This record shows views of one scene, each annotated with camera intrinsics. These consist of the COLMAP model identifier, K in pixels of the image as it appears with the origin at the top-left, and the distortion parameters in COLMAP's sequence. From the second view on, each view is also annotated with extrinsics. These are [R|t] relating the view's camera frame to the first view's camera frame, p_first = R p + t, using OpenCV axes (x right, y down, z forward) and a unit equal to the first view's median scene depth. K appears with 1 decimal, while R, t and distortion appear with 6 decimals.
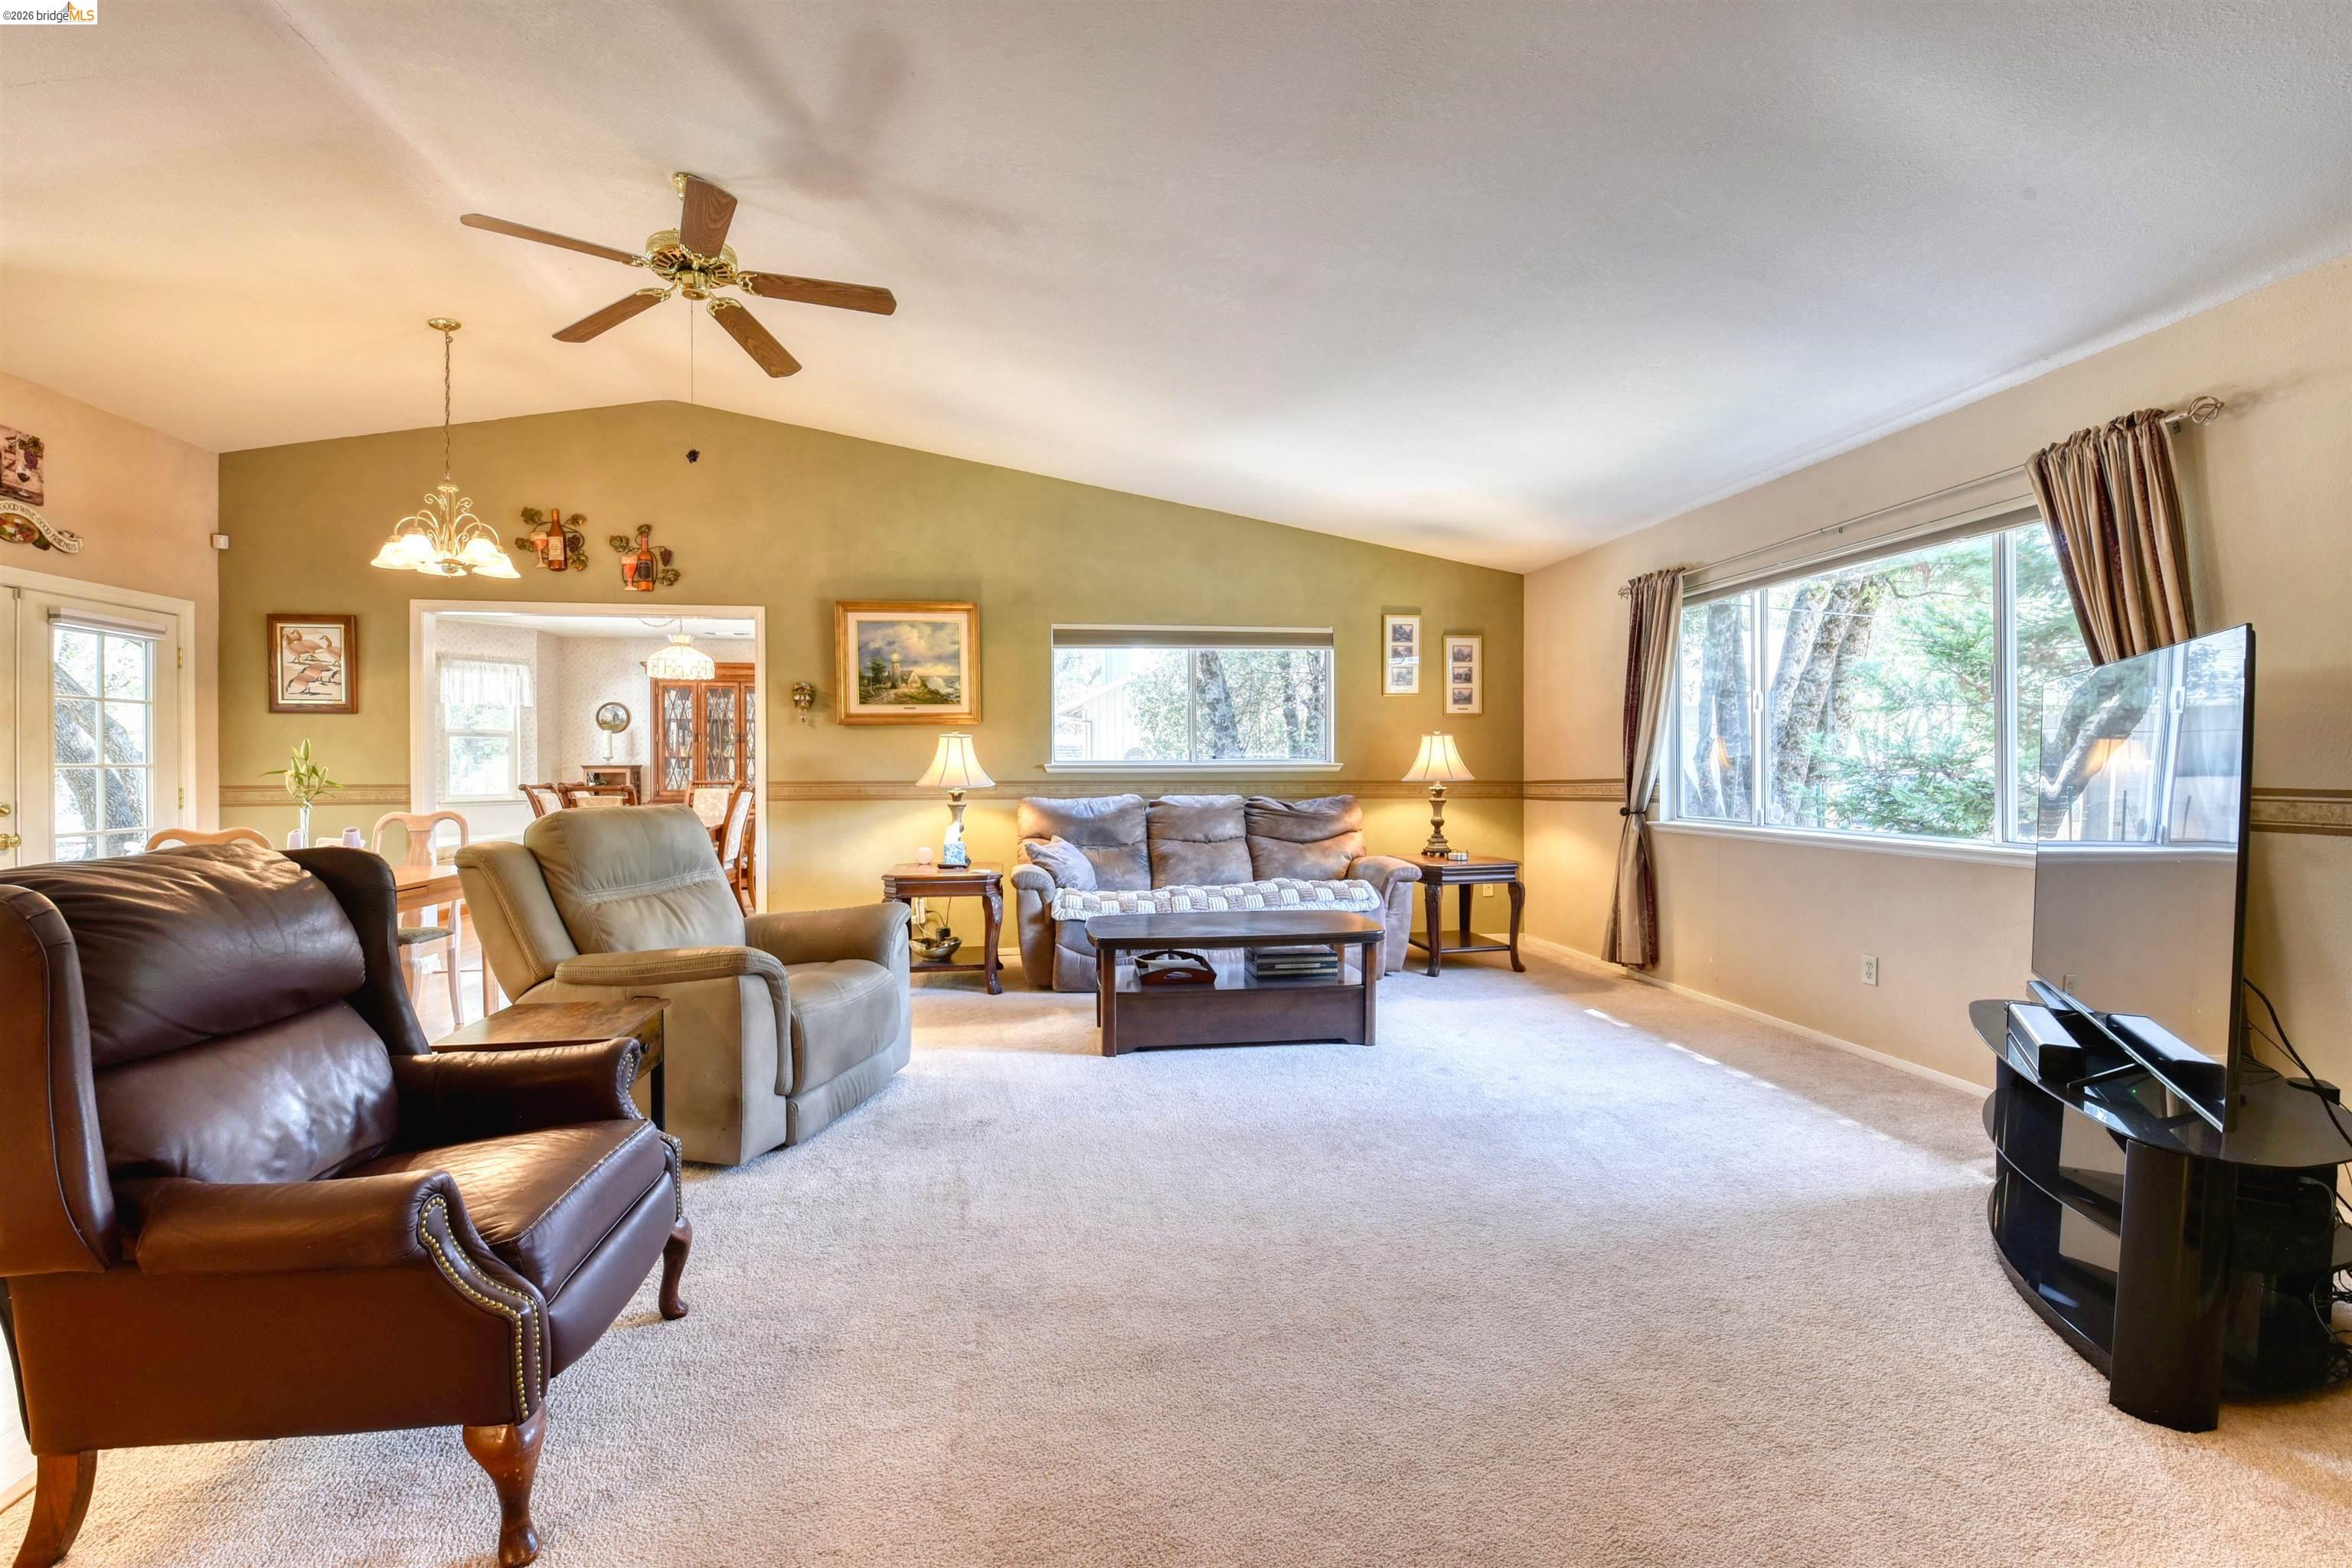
lens RADIAL K [[1016.2, 0, 1182.9], [0, 1016.2, 776.9], [0, 0, 1]] dist [-0.009858, -0.006328]
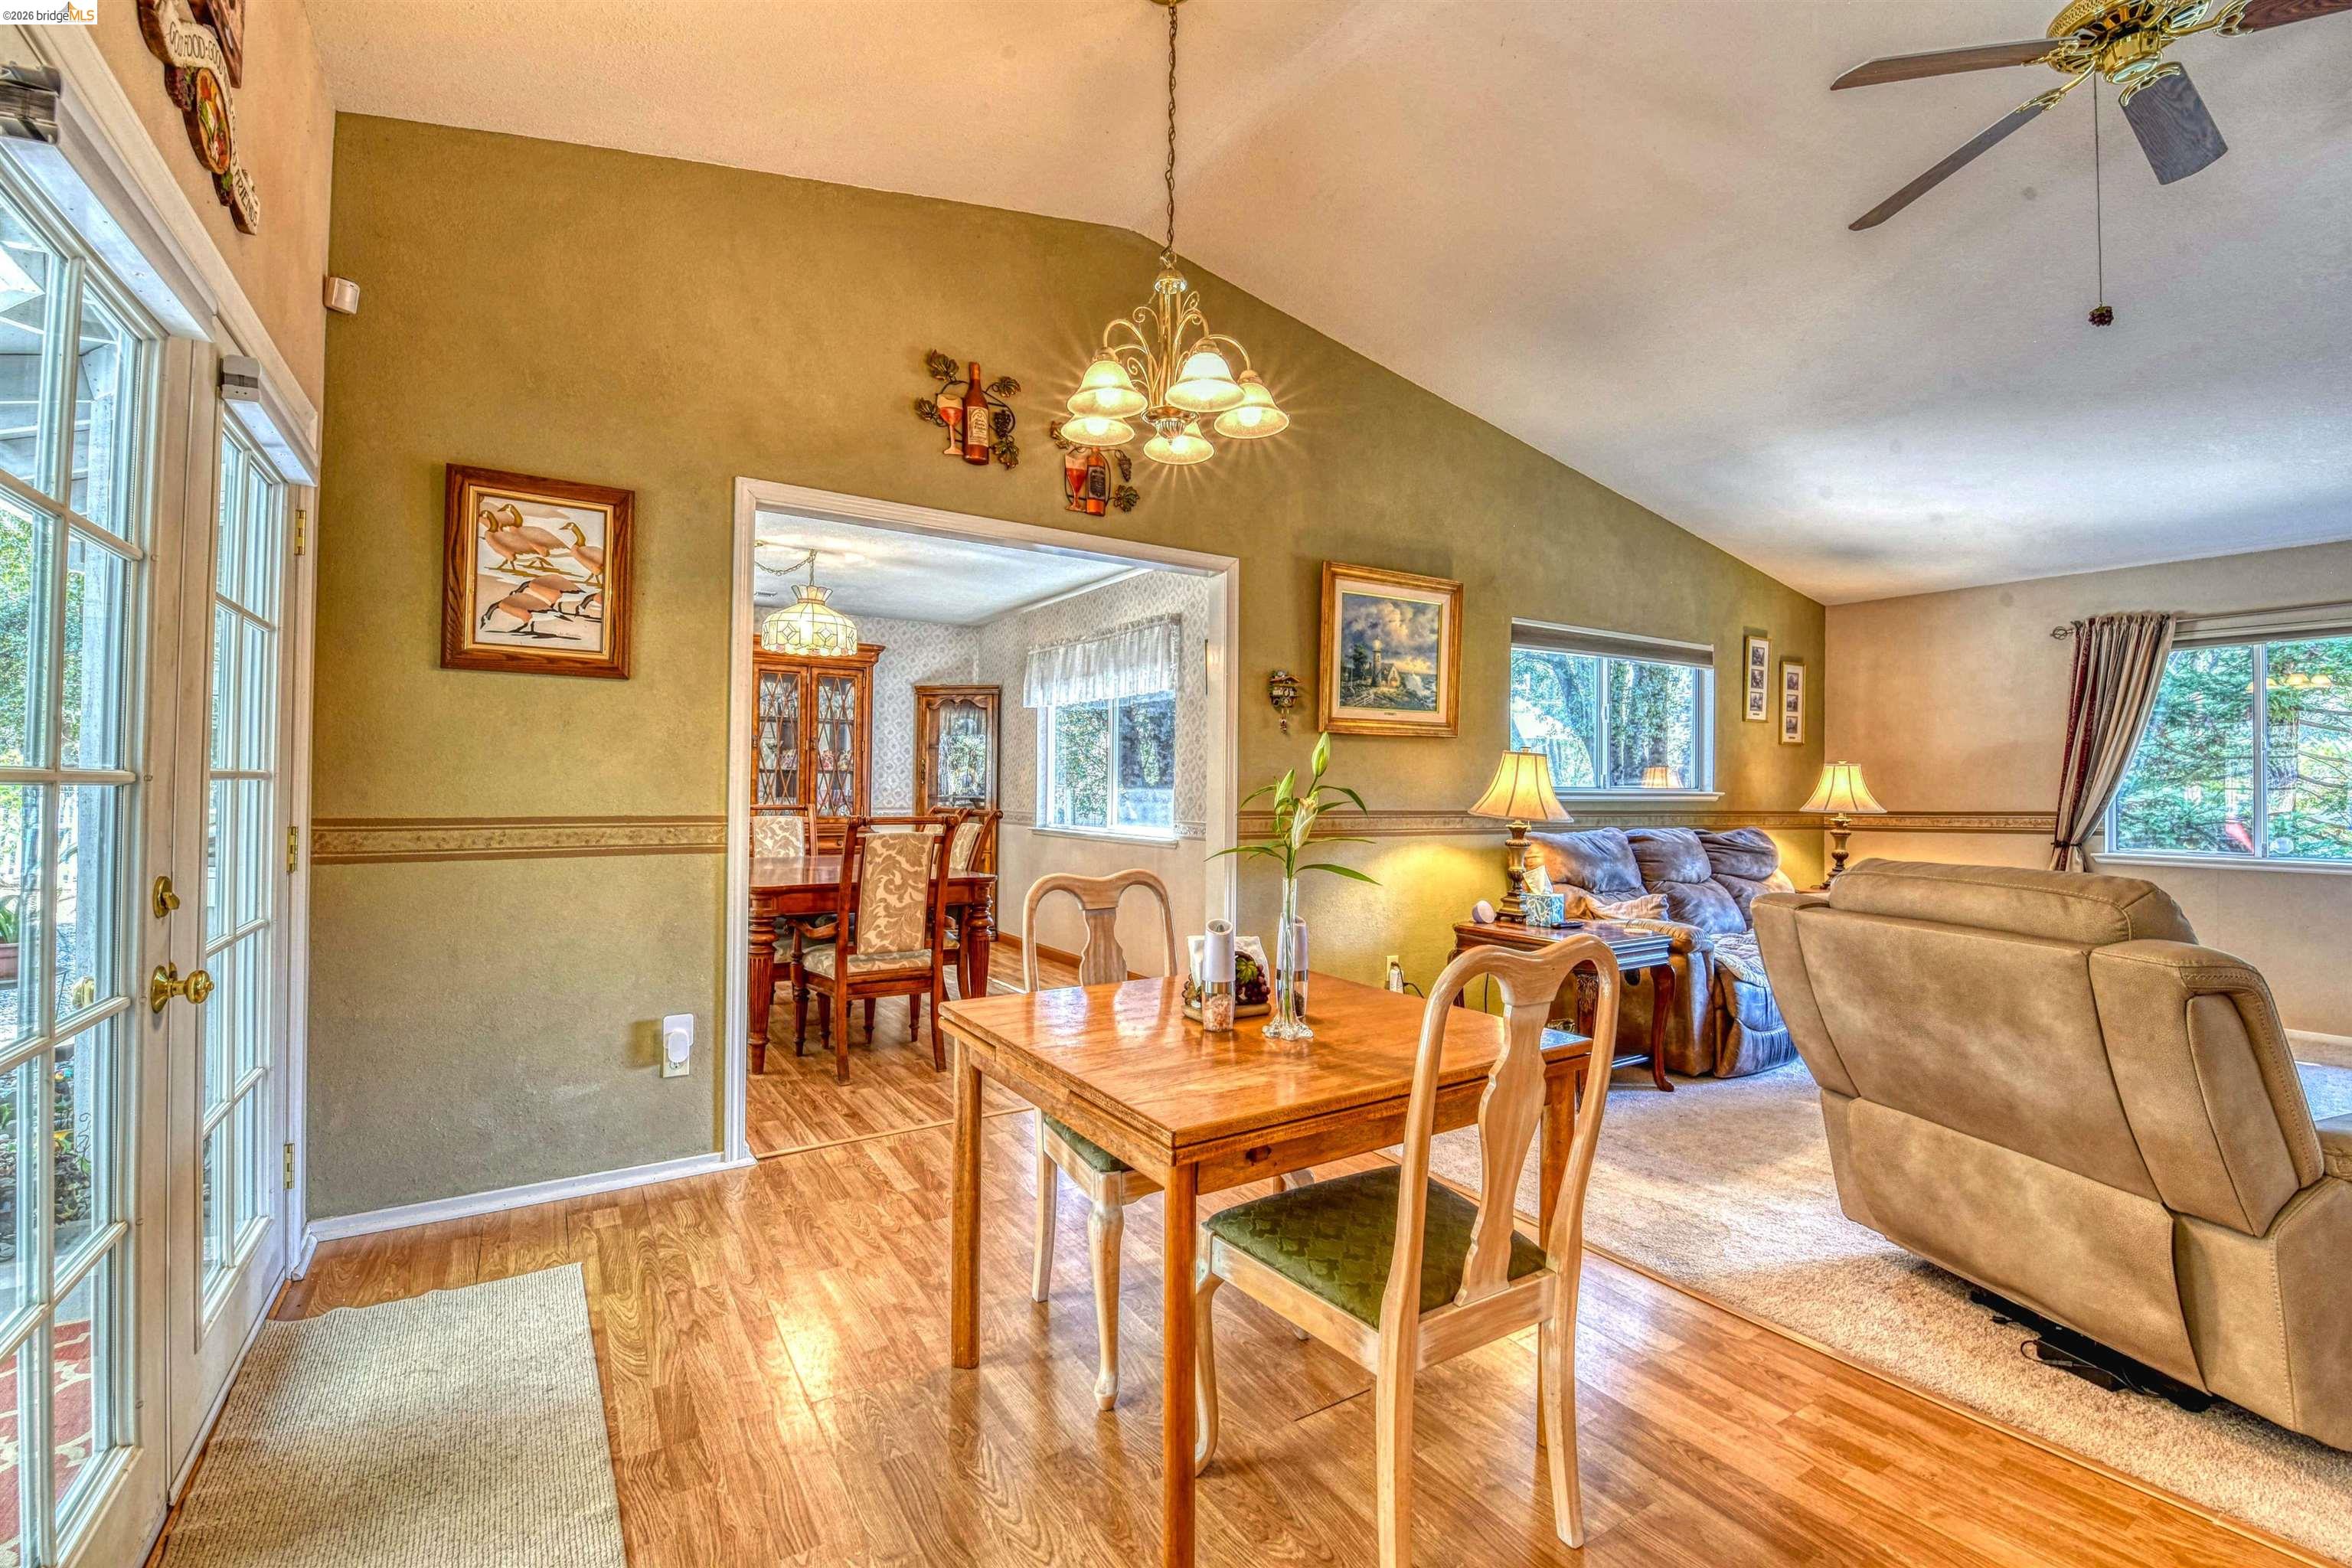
lens RADIAL K [[1016.2, 0, 1172.4], [0, 1016.2, 777.1], [0, 0, 1]] dist [-0.009858, -0.006328]
pose [[0.915889, 0.016858, 0.401077, -0.722992], [-0.009300, 0.999741, -0.020782, -0.003799], [-0.401323, 0.015304, 0.915809, 0.381609]]
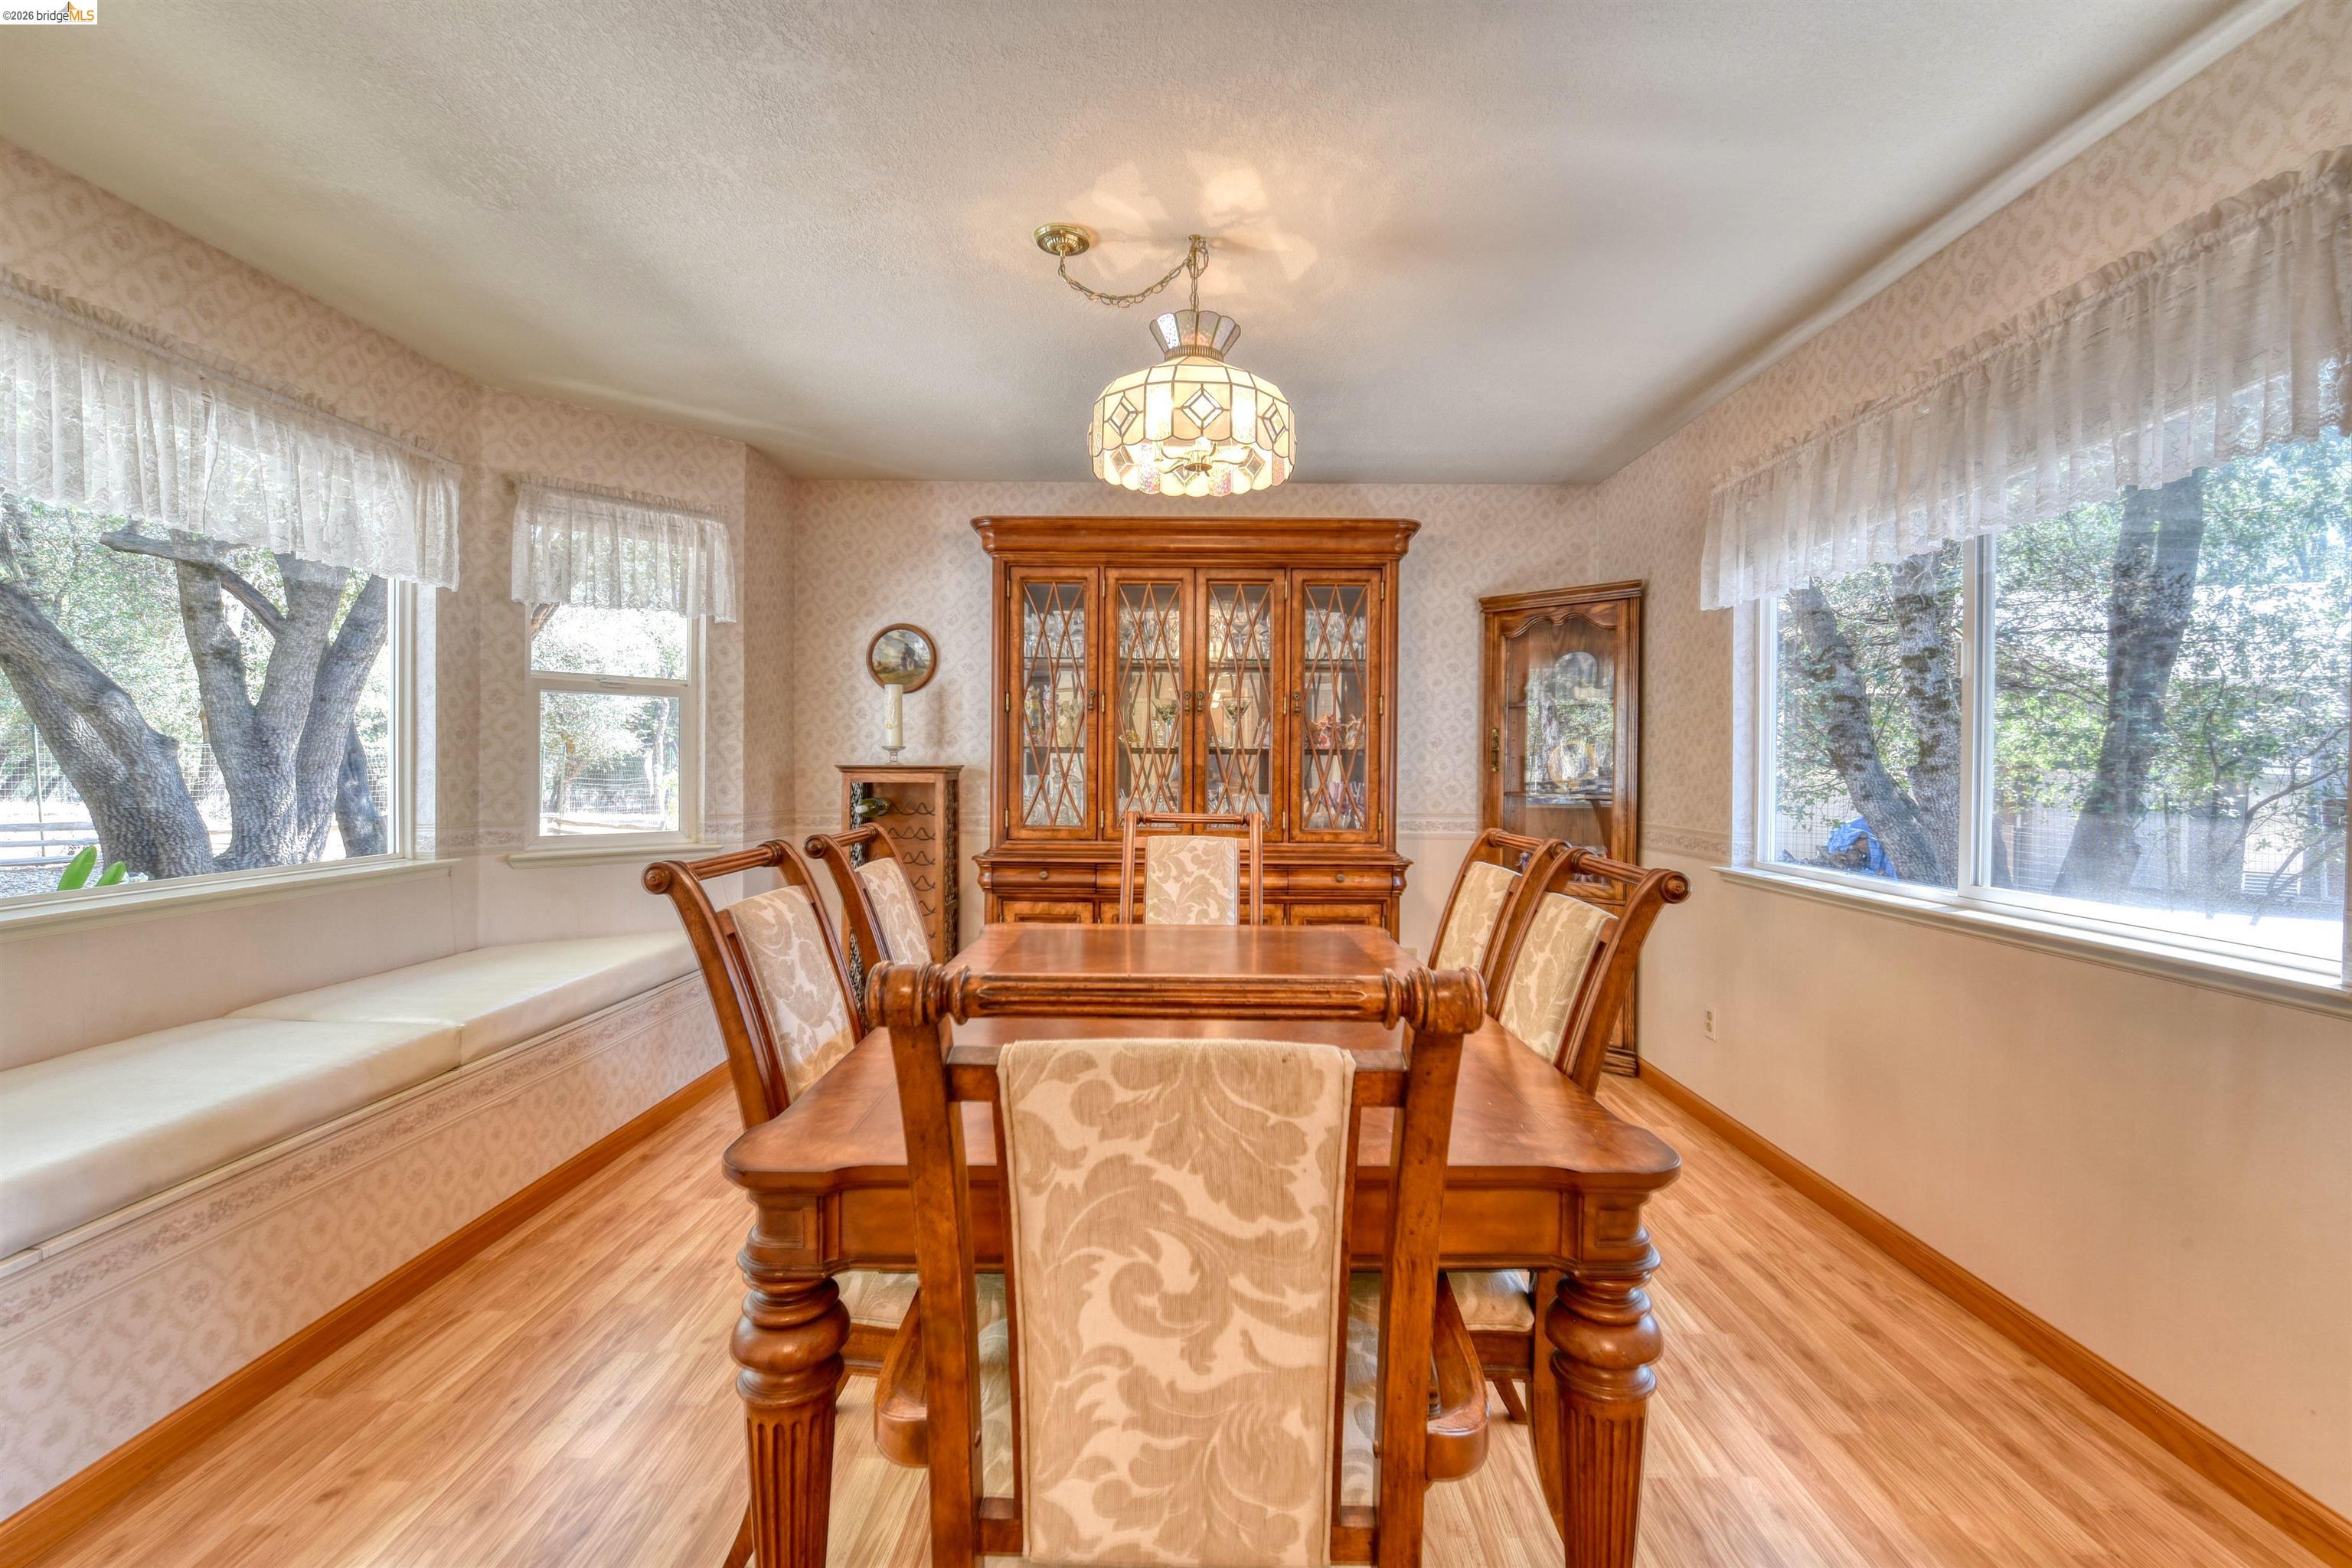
lens RADIAL K [[1016.2, 0, 1190.8], [0, 1016.2, 773.9], [0, 0, 1]] dist [-0.009858, -0.006328]
pose [[0.987374, 0.012248, -0.157932, -0.595782], [-0.012766, 0.999916, -0.002263, -0.013713], [0.157891, 0.004250, 0.987447, 0.941416]]
